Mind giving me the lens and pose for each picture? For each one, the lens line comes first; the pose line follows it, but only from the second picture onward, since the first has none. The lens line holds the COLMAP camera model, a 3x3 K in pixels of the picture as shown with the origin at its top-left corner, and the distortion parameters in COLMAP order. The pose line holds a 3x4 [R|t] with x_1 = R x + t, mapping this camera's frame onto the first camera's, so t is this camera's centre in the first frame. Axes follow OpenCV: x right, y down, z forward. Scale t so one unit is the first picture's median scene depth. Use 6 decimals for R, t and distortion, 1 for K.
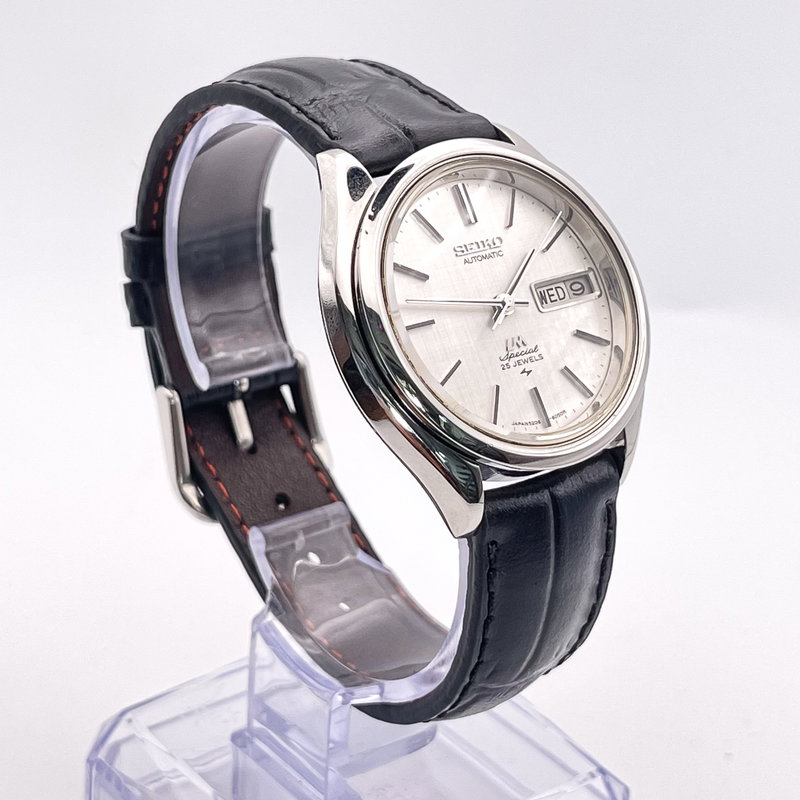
lens RADIAL K [[2100.5, 0, 398.6], [0, 2100.5, 399.6], [0, 0, 1]] dist [0.023996, 0.000000]
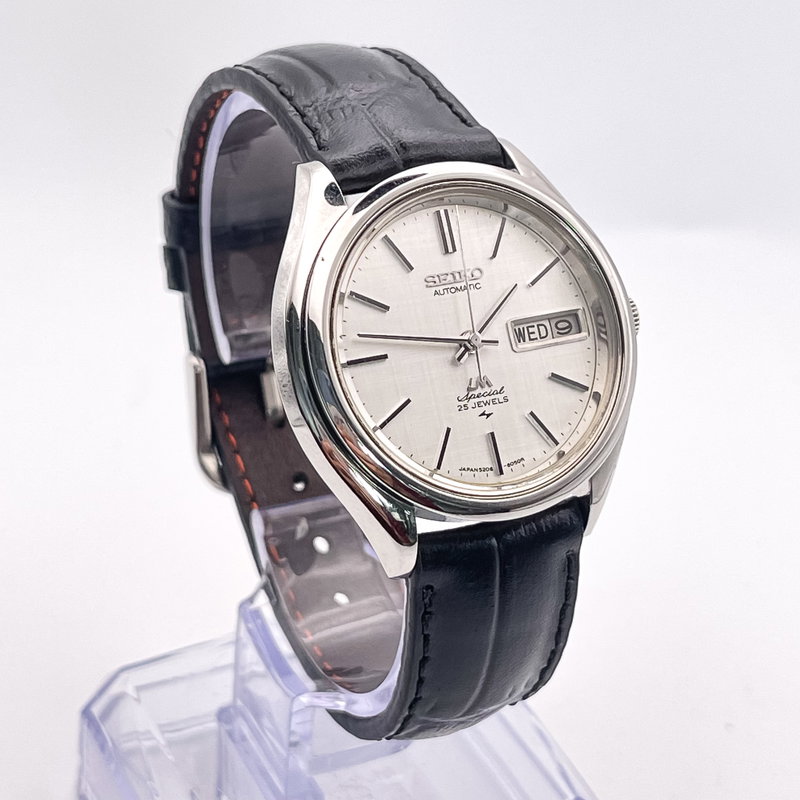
lens RADIAL K [[2100.5, 0, 401.6], [0, 2100.5, 399.7], [0, 0, 1]] dist [0.023996, 0.000000]
pose [[0.979004, 0.117551, -0.166533, 0.175326], [-0.101703, 0.989703, 0.100721, -0.108441], [0.176658, -0.081669, 0.980878, 0.051110]]
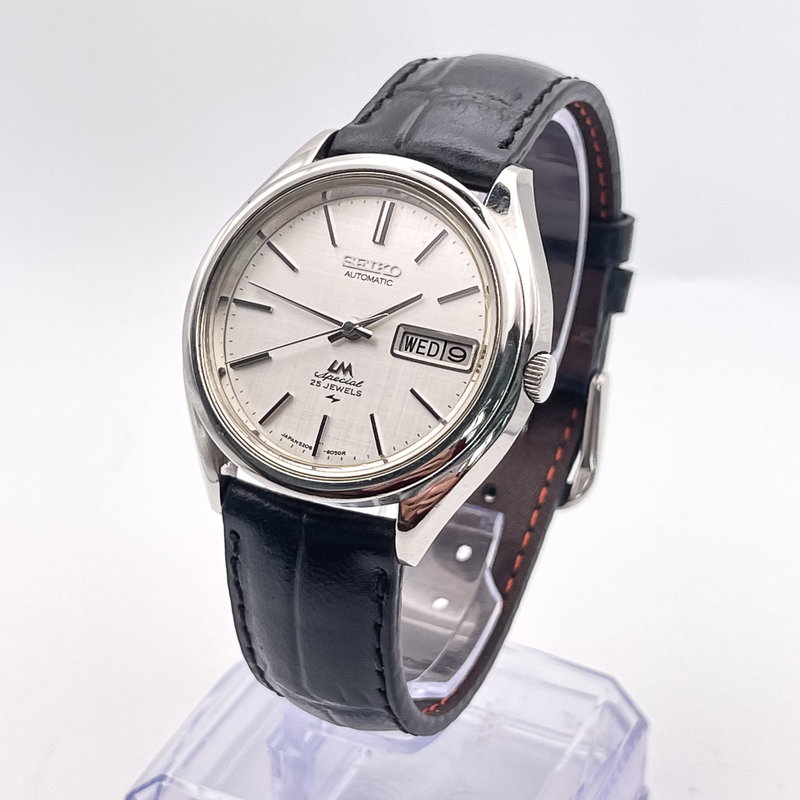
lens RADIAL K [[2100.5, 0, 398.5], [0, 2100.5, 402.3], [0, 0, 1]] dist [0.023996, 0.000000]
pose [[0.462062, 0.389536, -0.796719, 0.820245], [-0.365903, 0.902079, 0.228841, -0.236562], [0.807845, 0.185783, 0.559349, 0.462421]]
